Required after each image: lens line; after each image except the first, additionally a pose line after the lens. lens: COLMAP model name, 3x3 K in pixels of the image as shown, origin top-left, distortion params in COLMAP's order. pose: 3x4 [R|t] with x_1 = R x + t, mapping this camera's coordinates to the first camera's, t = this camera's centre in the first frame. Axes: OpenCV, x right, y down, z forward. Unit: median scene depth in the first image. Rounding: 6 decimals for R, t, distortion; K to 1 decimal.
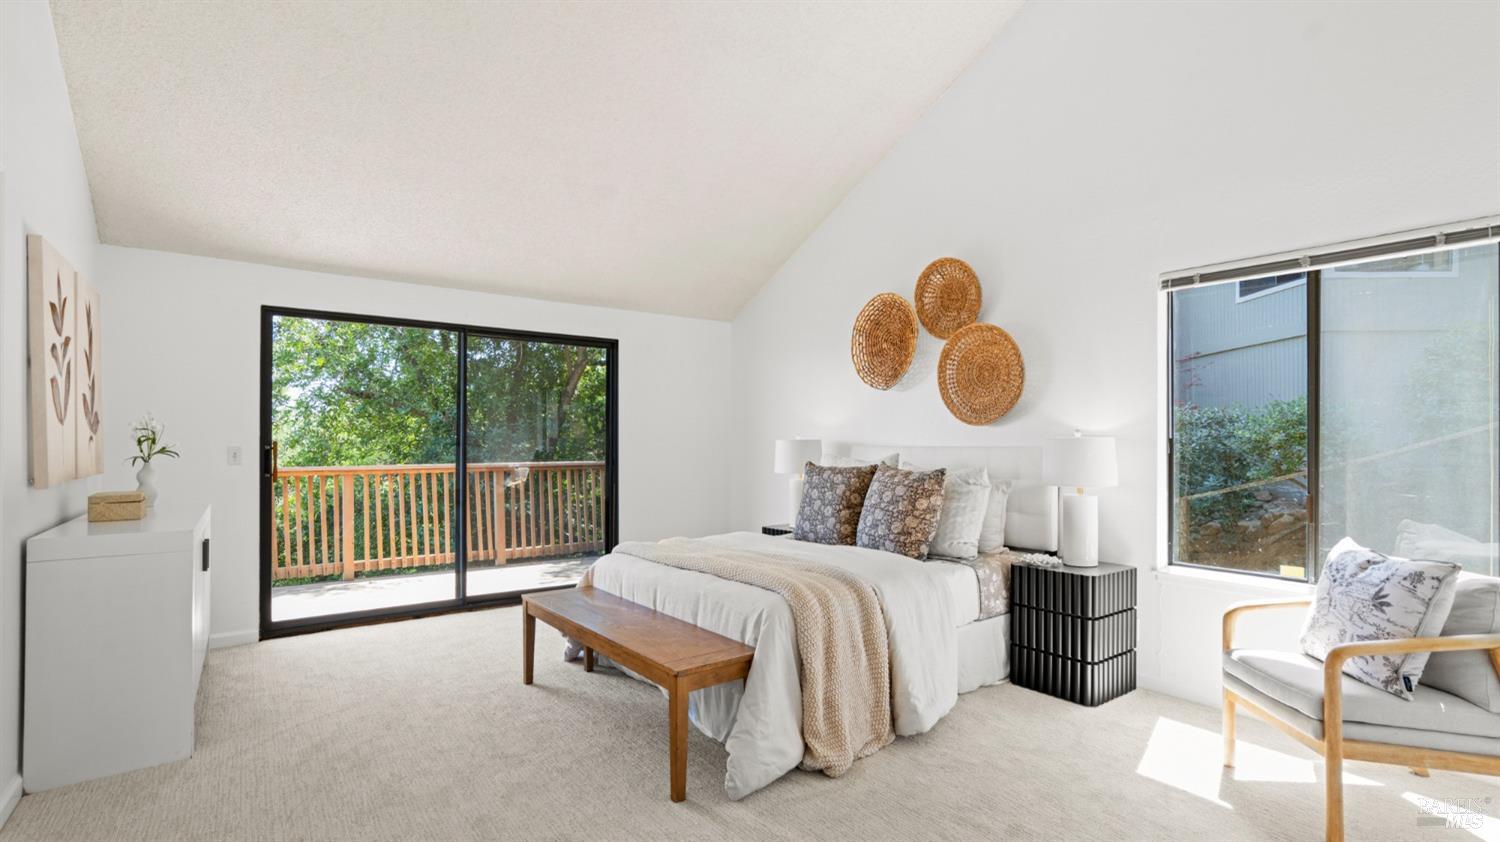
lens RADIAL K [[698.2, 0, 741.6], [0, 698.2, 421.9], [0, 0, 1]] dist [-0.043152, 0.025640]
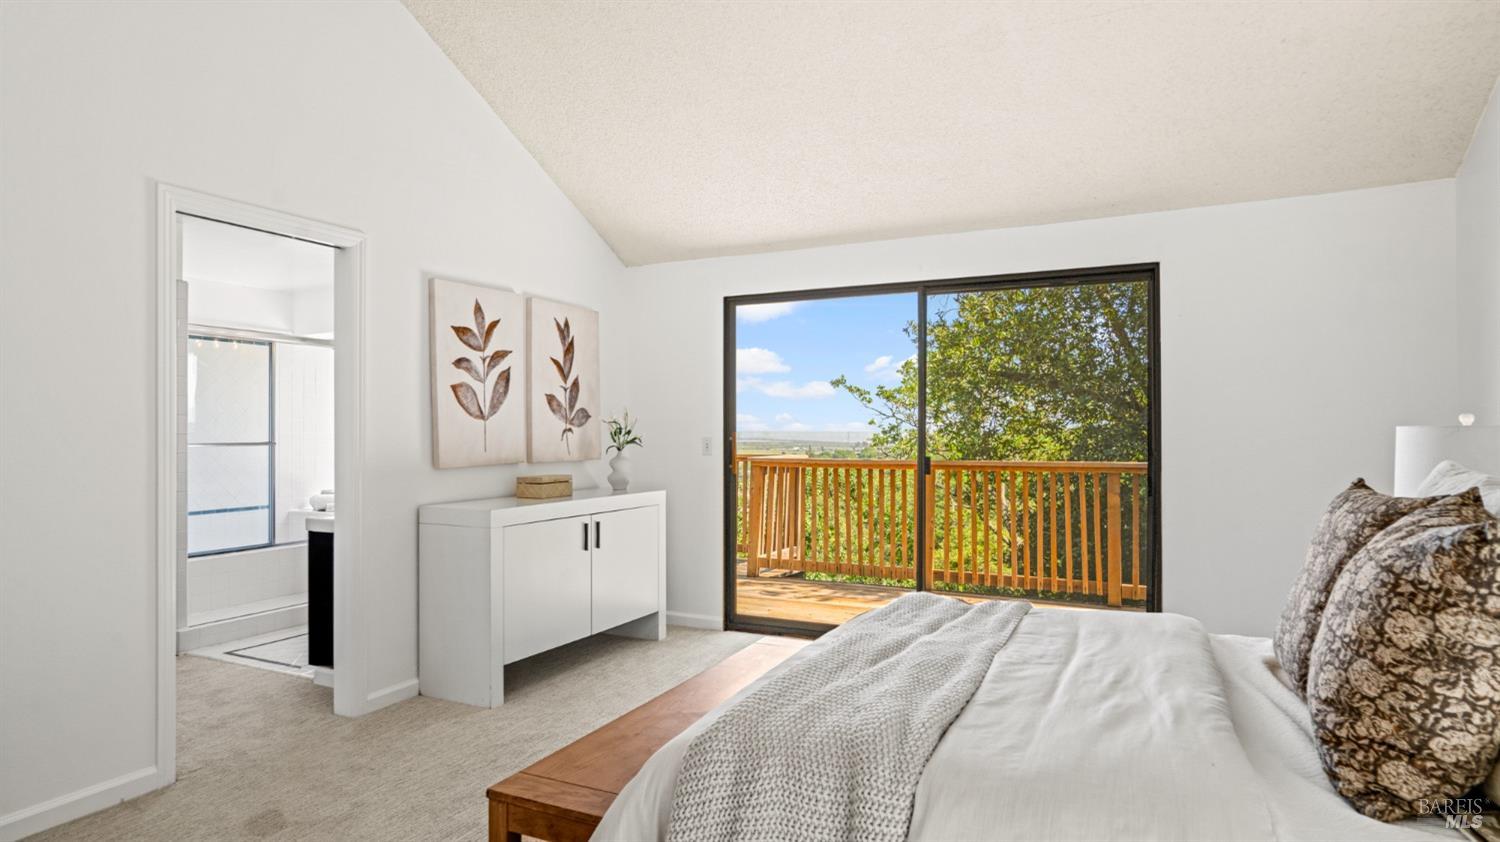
lens RADIAL K [[815.9, 0, 750.0], [0, 815.9, 421.0], [0, 0, 1]] dist [-0.014207, 0.000595]
pose [[0.450752, -0.013817, -0.892542, 0.394429], [0.026983, 0.999634, -0.001847, 0.015343], [0.892241, -0.023251, 0.450960, 0.506031]]
